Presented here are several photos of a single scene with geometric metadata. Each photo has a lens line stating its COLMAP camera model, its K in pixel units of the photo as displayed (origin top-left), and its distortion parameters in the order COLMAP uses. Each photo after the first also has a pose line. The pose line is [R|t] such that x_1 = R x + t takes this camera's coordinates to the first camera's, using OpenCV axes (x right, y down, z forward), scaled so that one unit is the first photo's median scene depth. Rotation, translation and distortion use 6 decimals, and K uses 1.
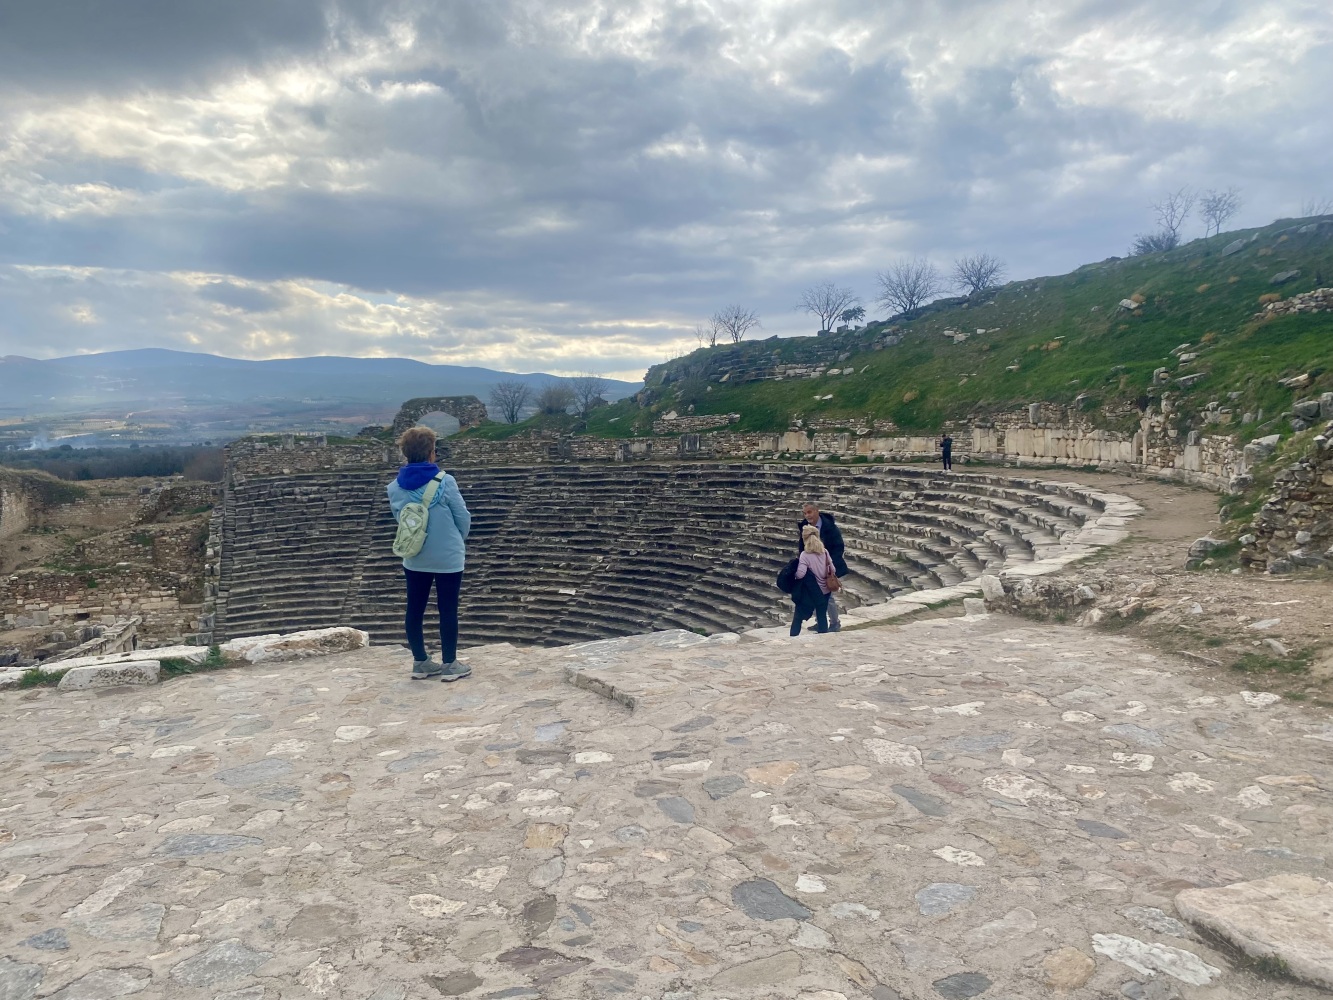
lens RADIAL K [[1014.4, 0, 729.4], [0, 1014.4, 525.0], [0, 0, 1]] dist [0.003373, -0.039579]
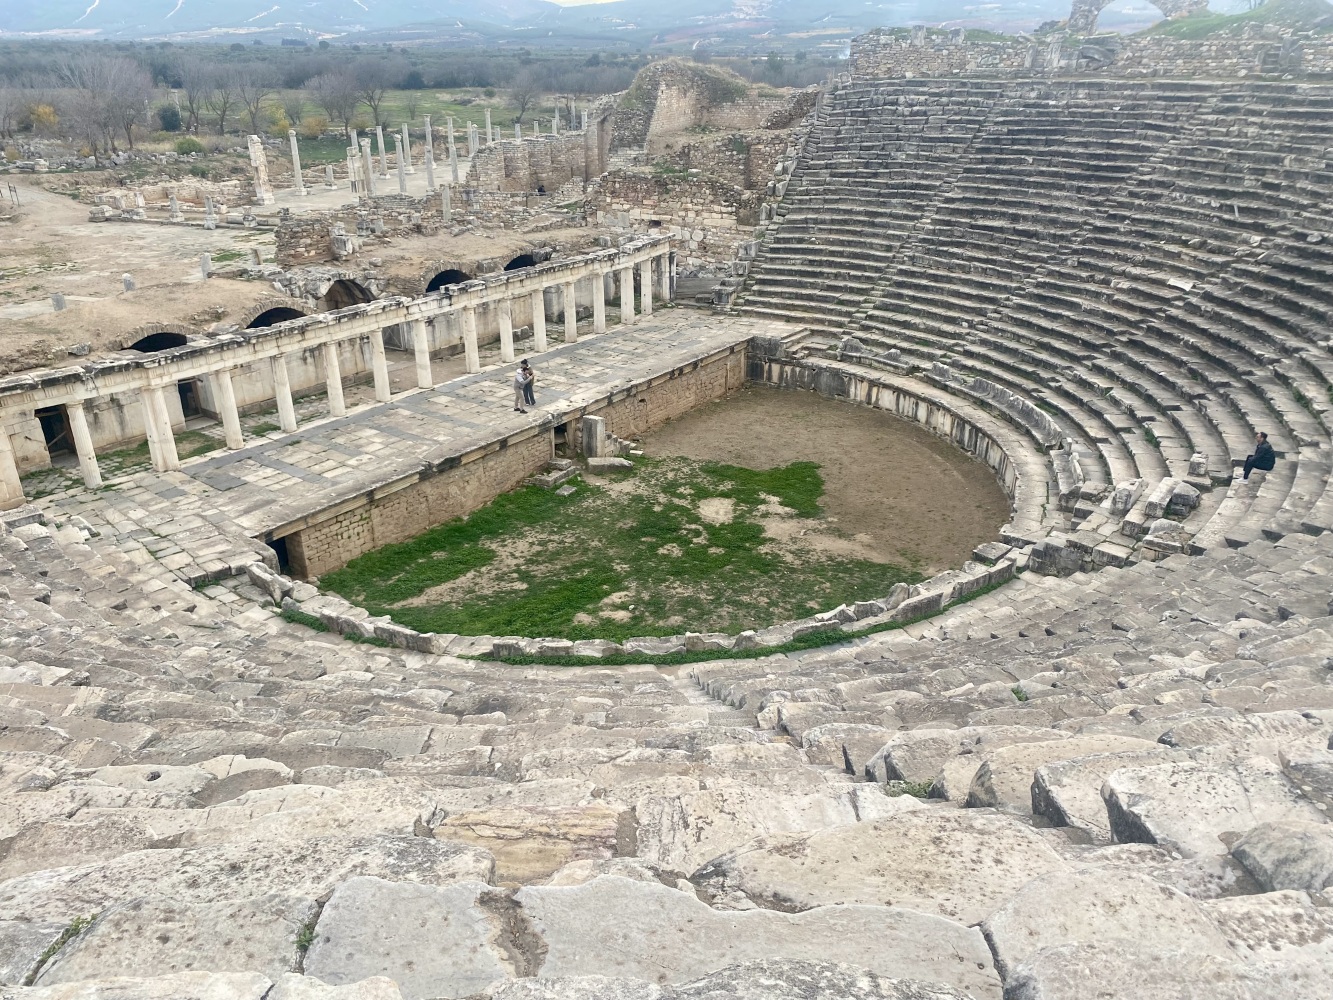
lens RADIAL K [[1030.4, 0, 668.7], [0, 1030.4, 514.1], [0, 0, 1]] dist [0.018146, -0.014637]
pose [[0.709006, 0.314012, -0.631432, 0.071155], [-0.093428, 0.929325, 0.357248, -0.004302], [0.698986, -0.194298, 0.688235, 0.255355]]
